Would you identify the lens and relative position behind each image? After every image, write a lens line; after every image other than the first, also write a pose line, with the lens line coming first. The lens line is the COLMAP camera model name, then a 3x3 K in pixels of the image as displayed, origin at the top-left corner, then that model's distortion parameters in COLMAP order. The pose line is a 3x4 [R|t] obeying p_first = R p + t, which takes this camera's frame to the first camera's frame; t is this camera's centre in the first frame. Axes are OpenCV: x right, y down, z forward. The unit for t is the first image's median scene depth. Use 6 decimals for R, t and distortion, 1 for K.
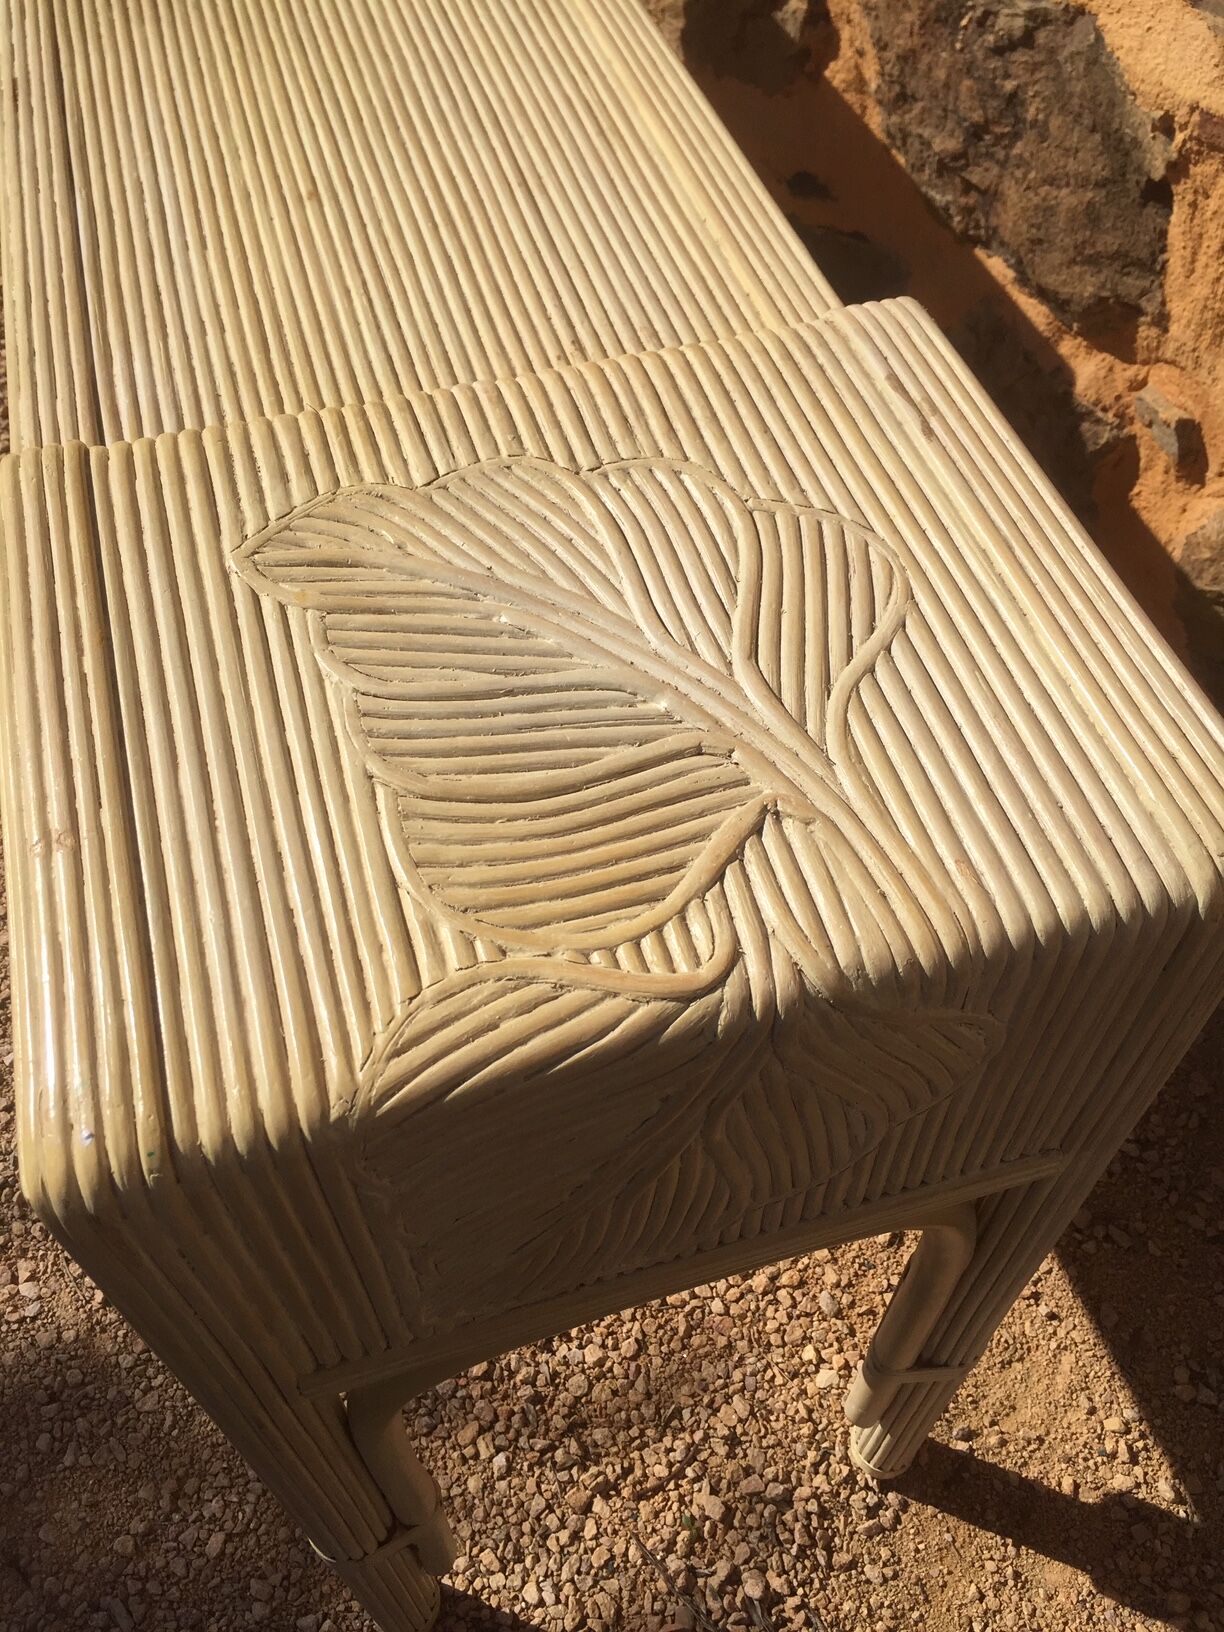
lens RADIAL K [[1407.6, 0, 610.8], [0, 1407.6, 846.5], [0, 0, 1]] dist [0.073534, -0.106171]
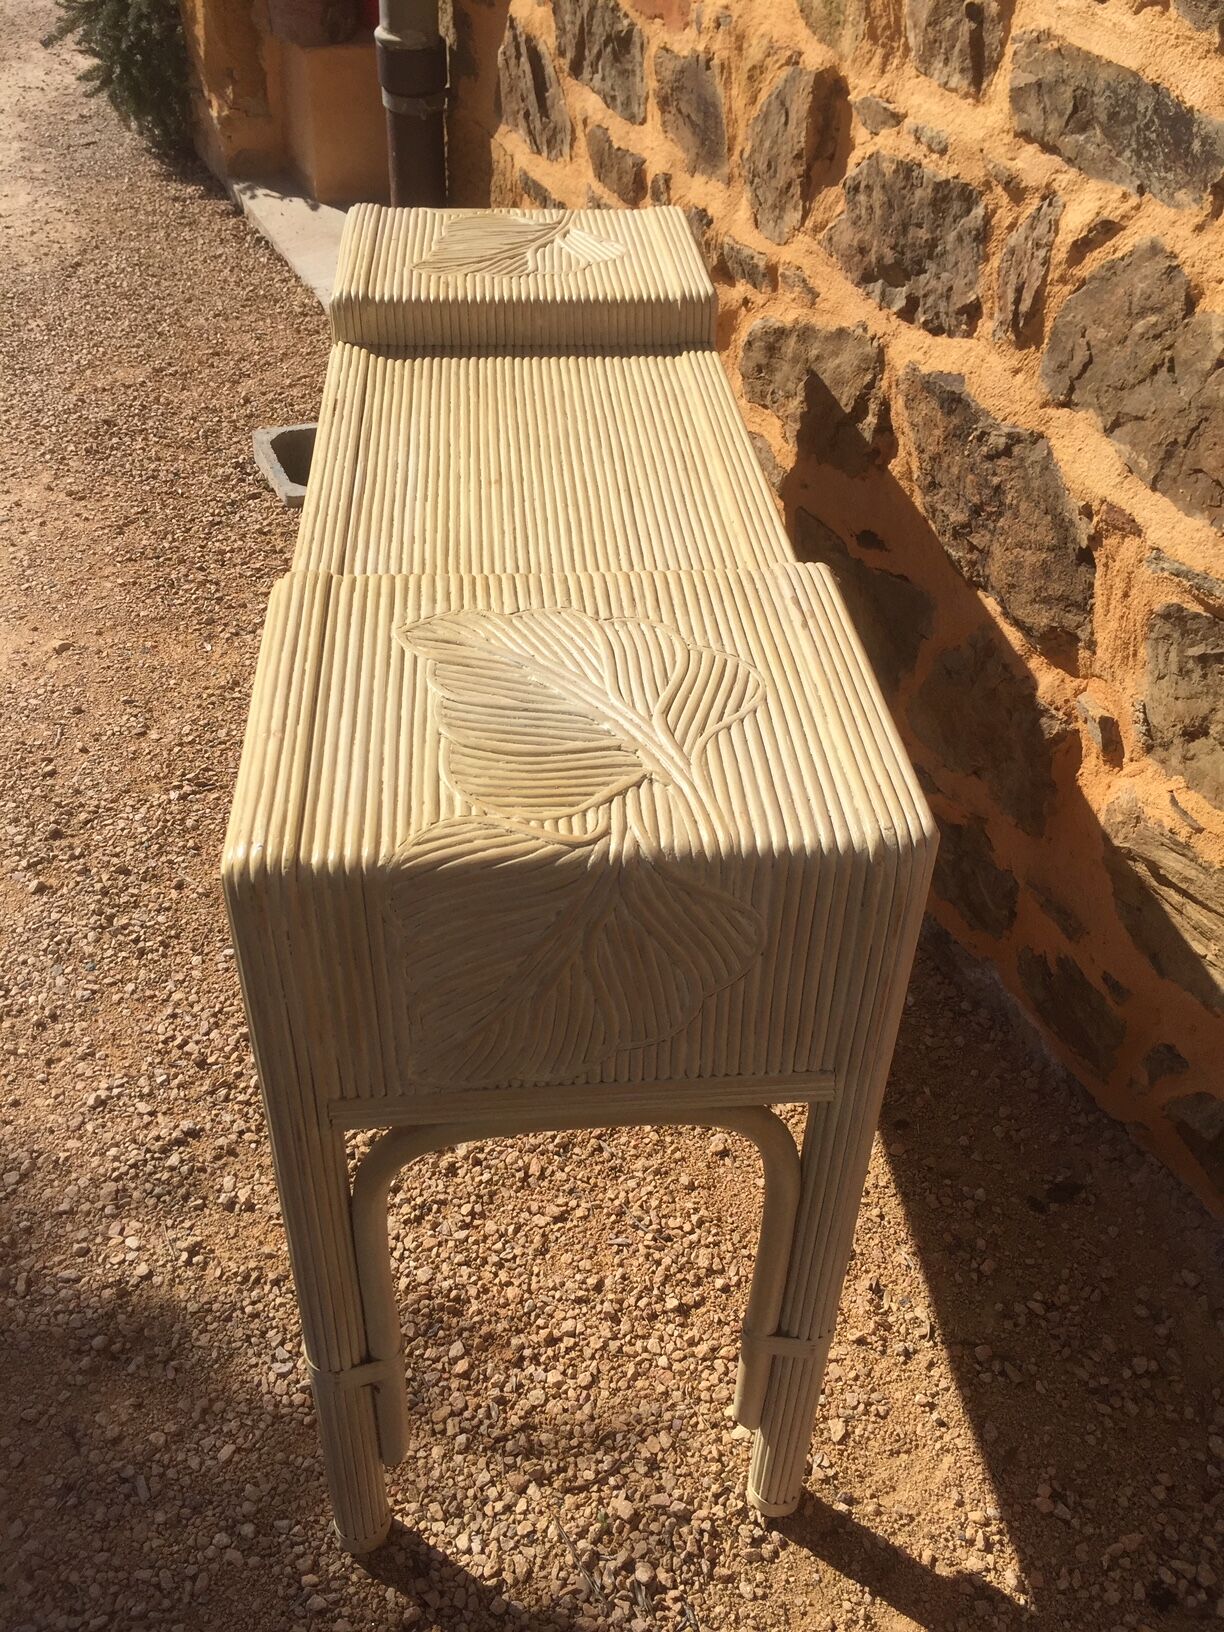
lens RADIAL K [[1407.6, 0, 590.9], [0, 1407.6, 810.6], [0, 0, 1]] dist [0.073534, -0.106171]
pose [[0.978938, 0.143642, -0.145074, 0.137575], [-0.176656, 0.952188, -0.249259, 0.212499], [0.102334, 0.269638, 0.957509, -0.322914]]
